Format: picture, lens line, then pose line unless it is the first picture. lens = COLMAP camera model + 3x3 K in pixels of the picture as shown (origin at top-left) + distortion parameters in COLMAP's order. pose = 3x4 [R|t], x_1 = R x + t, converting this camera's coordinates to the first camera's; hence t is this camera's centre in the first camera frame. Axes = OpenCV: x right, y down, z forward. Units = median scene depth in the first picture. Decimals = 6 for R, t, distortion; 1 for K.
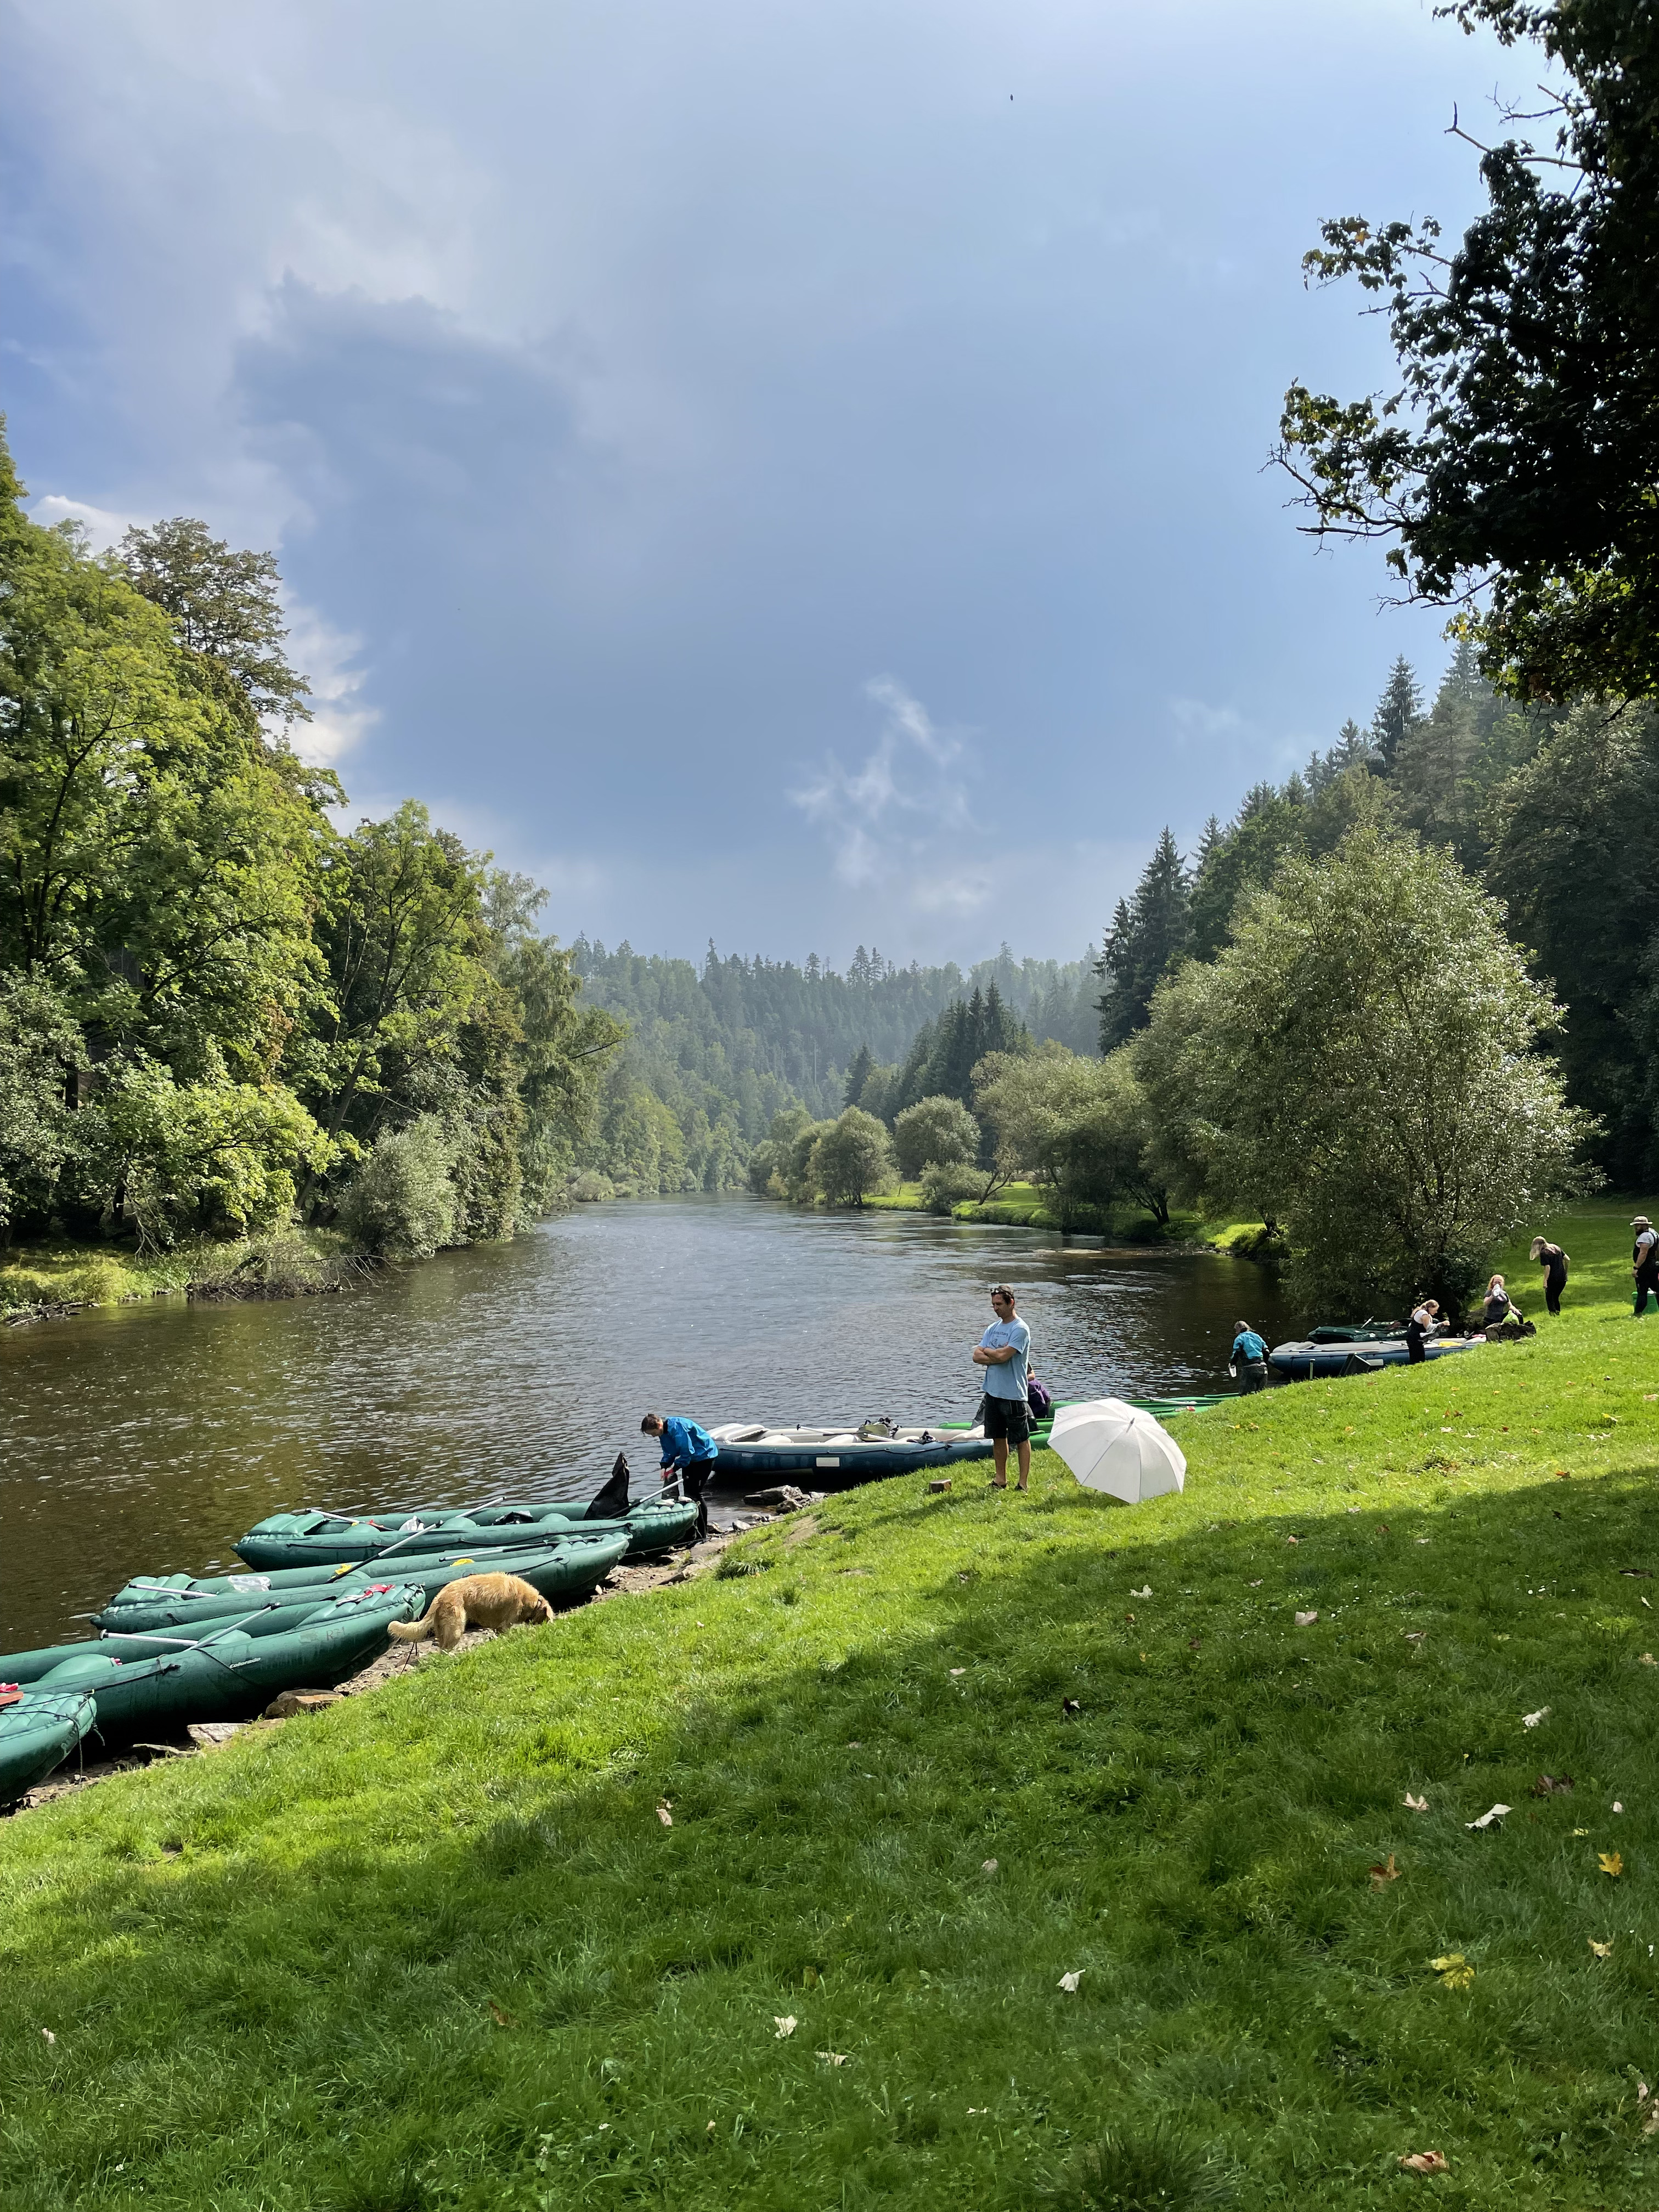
lens RADIAL K [[1668.0, 0, 825.4], [0, 1668.0, 1154.2], [0, 0, 1]] dist [0.051763, -0.019295]
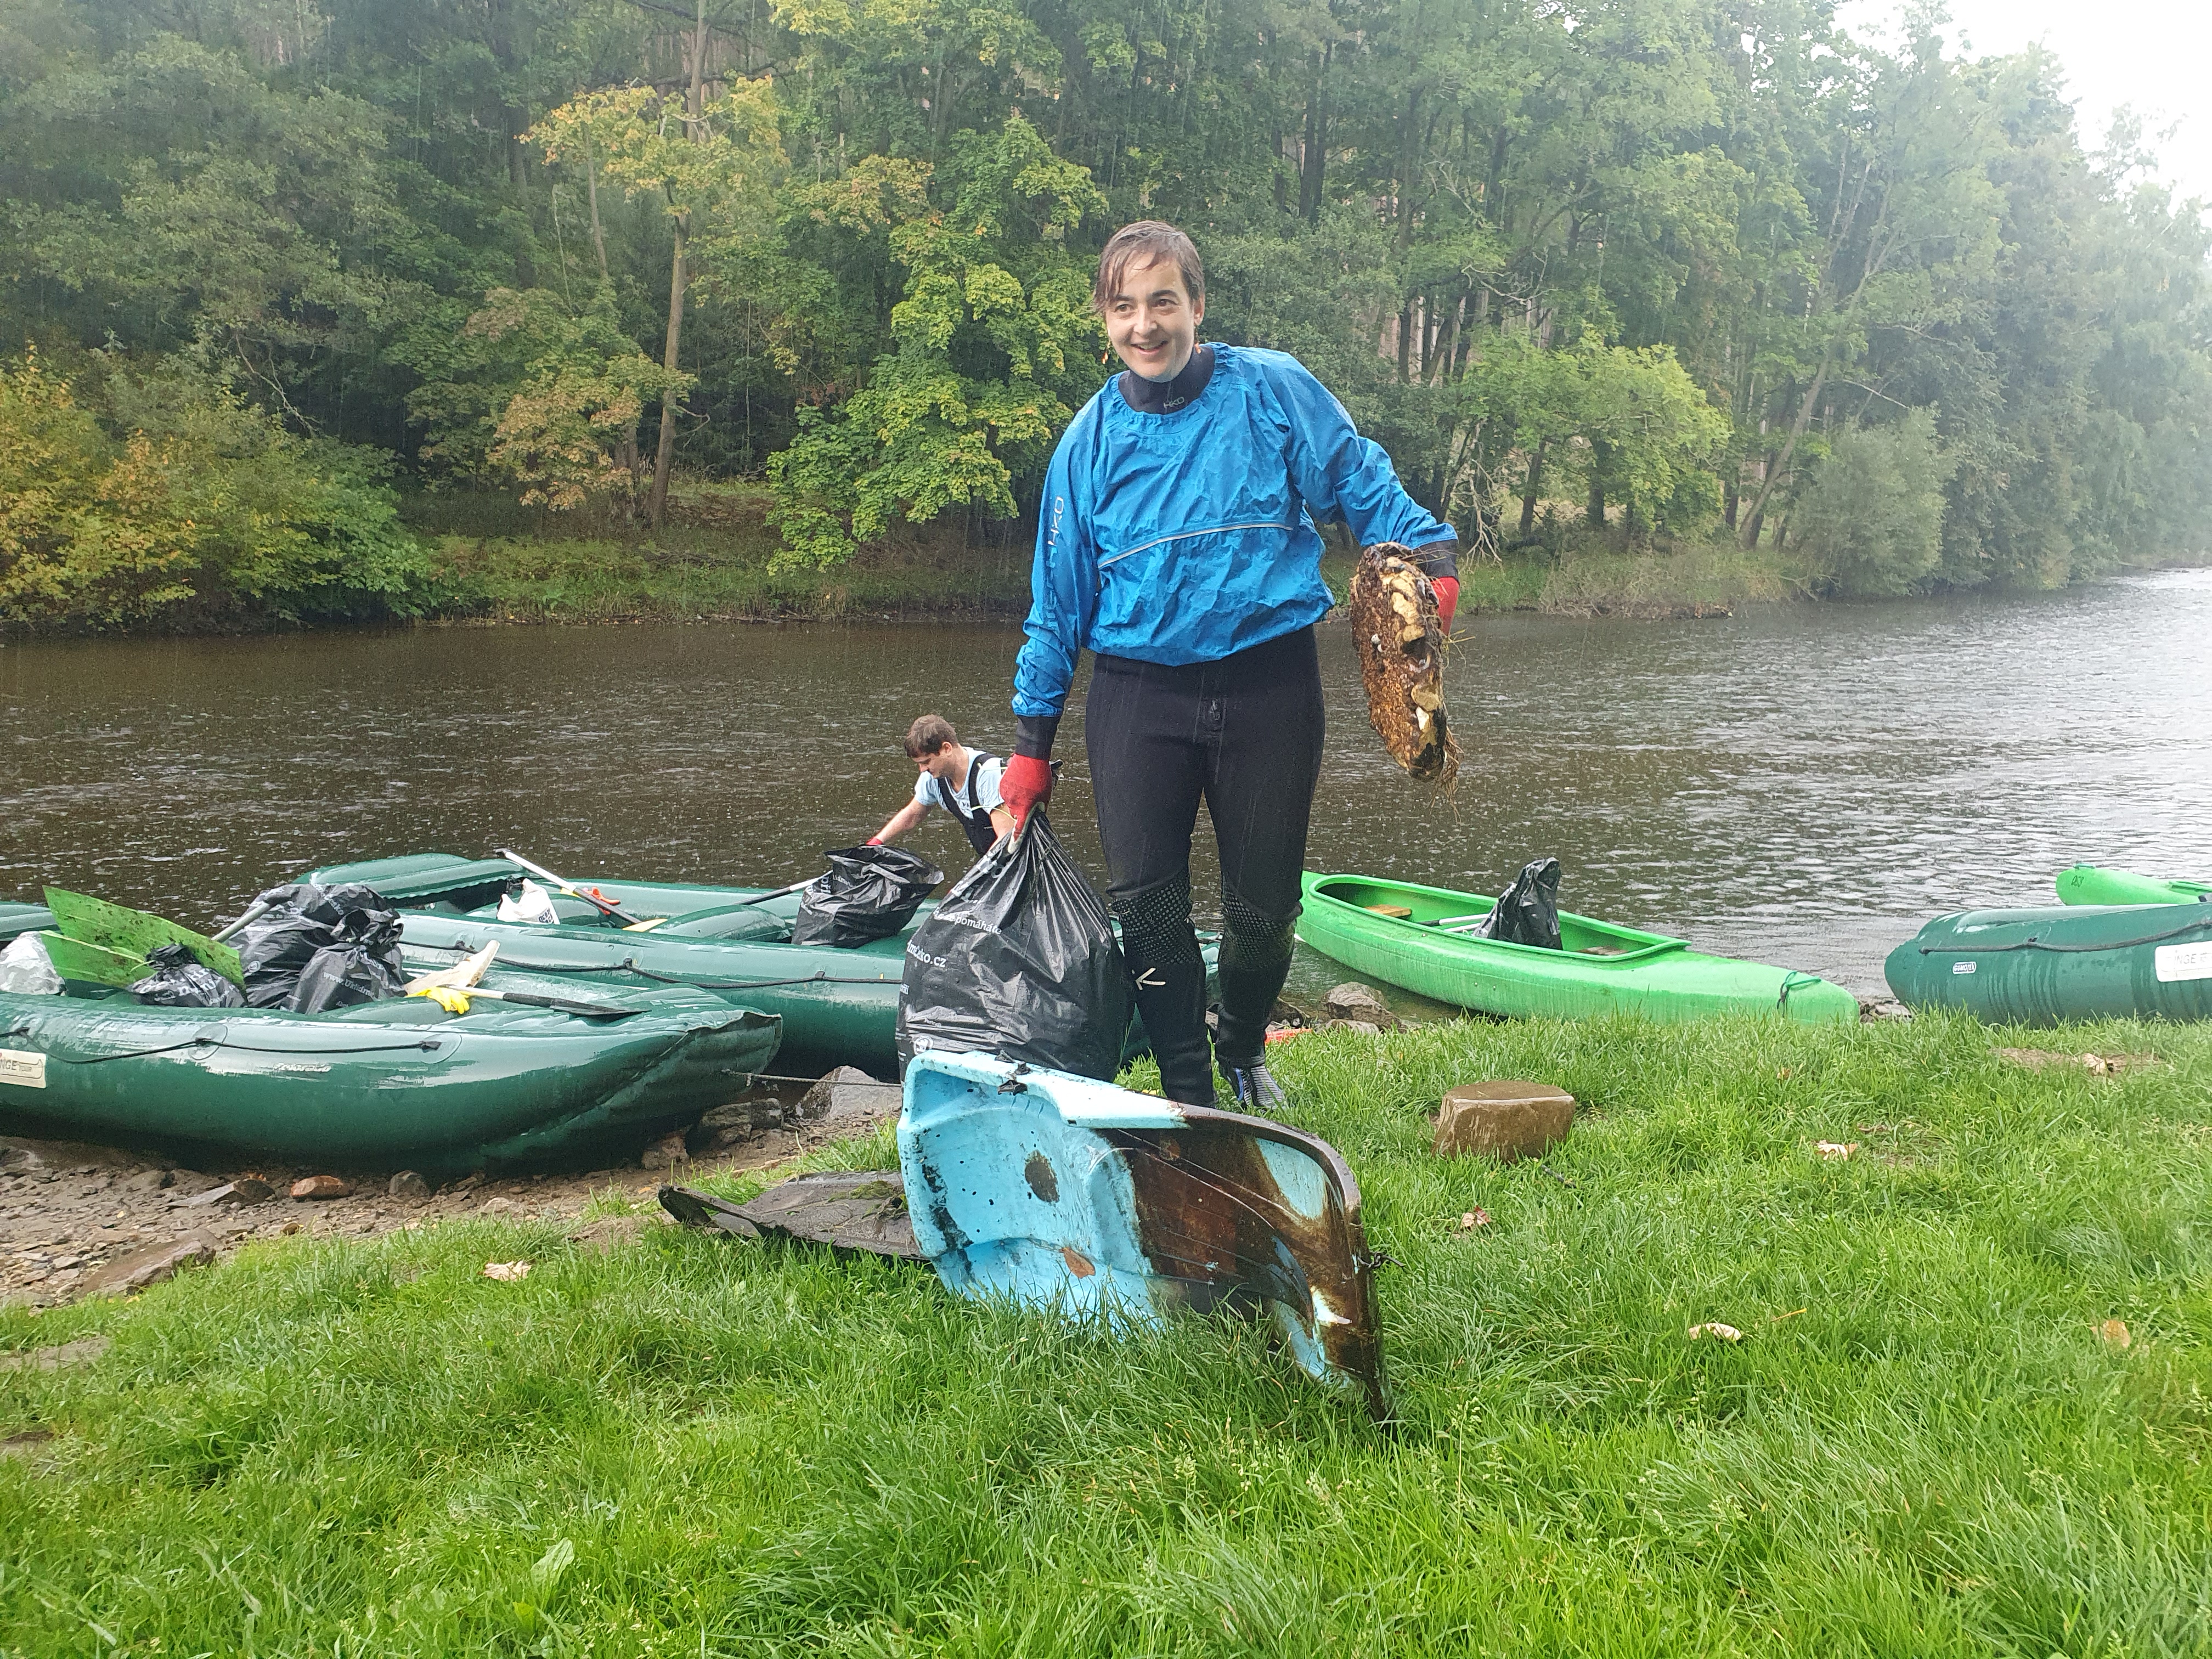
lens RADIAL K [[1730.9, 0, 1145.3], [0, 1730.9, 826.4], [0, 0, 1]] dist [0.011992, 0.016565]
pose [[0.757728, 0.135966, -0.638248, 0.028491], [-0.017336, 0.981902, 0.188593, 0.020336], [0.652340, -0.131838, 0.746372, 0.134433]]
